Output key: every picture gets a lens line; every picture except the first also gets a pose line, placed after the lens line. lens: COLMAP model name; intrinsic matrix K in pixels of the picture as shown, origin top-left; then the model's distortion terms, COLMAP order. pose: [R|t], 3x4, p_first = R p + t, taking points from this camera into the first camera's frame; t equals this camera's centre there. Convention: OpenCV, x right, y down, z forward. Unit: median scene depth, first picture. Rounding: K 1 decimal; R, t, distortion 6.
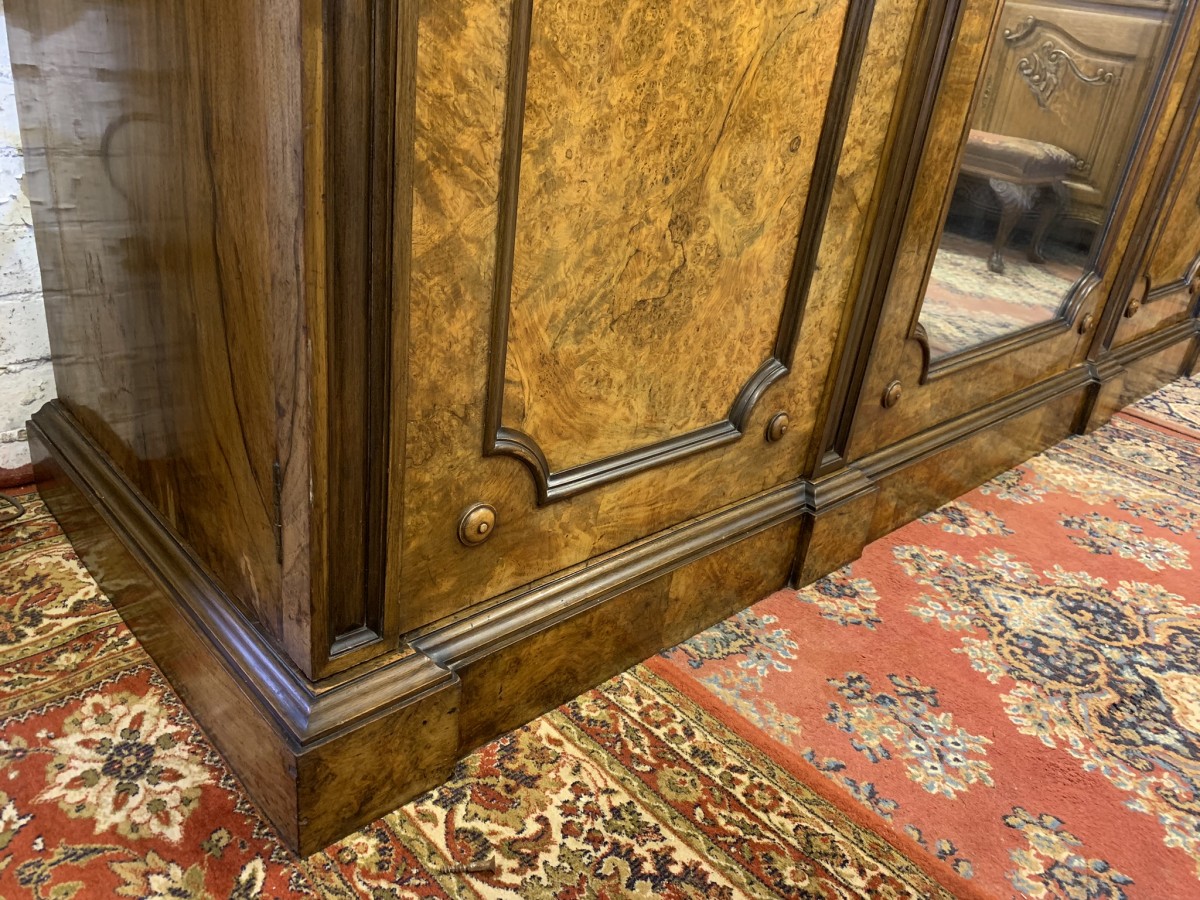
lens RADIAL K [[917.9, 0, 592.5], [0, 917.9, 446.9], [0, 0, 1]] dist [0.012570, -0.011187]
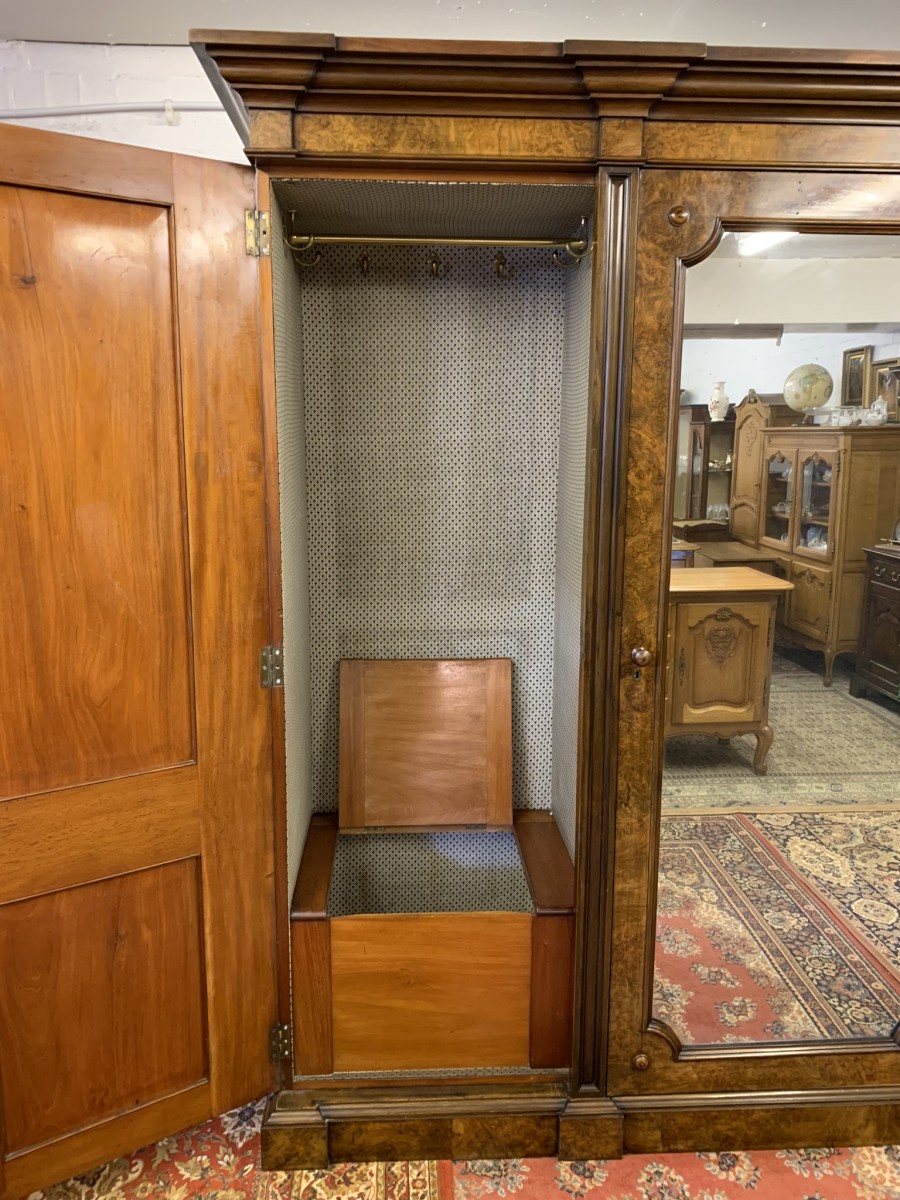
lens RADIAL K [[917.9, 0, 444.3], [0, 917.9, 584.9], [0, 0, 1]] dist [0.012570, -0.011187]
pose [[0.761972, -0.004521, -0.647594, 1.532959], [-0.198936, 0.949992, -0.240705, -0.548936], [0.616298, 0.312240, 0.722968, -1.005330]]
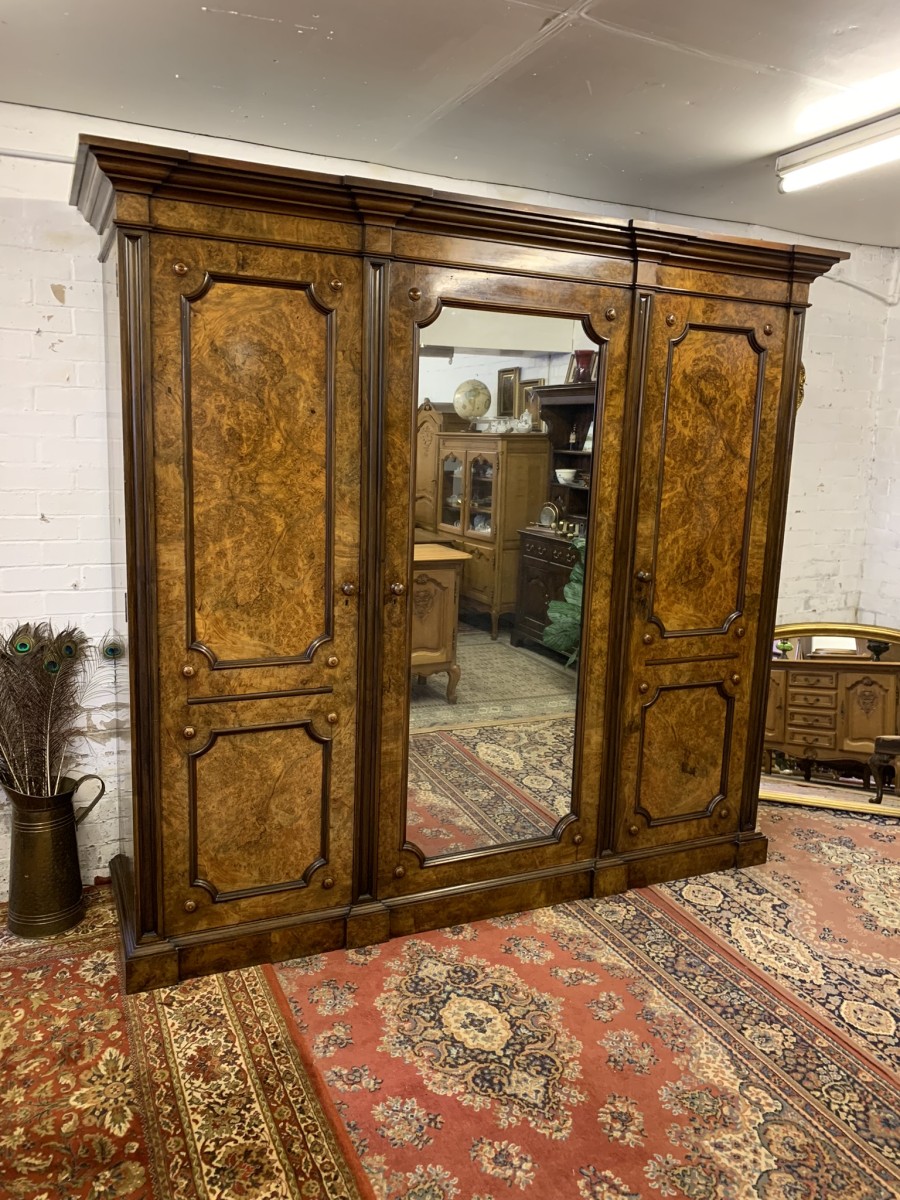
lens RADIAL K [[917.9, 0, 456.7], [0, 917.9, 591.4], [0, 0, 1]] dist [0.012570, -0.011187]
pose [[0.944752, -0.025531, -0.326791, 1.715164], [-0.070243, 0.958032, -0.277921, -0.138867], [0.320172, 0.285521, 0.903309, -1.878106]]
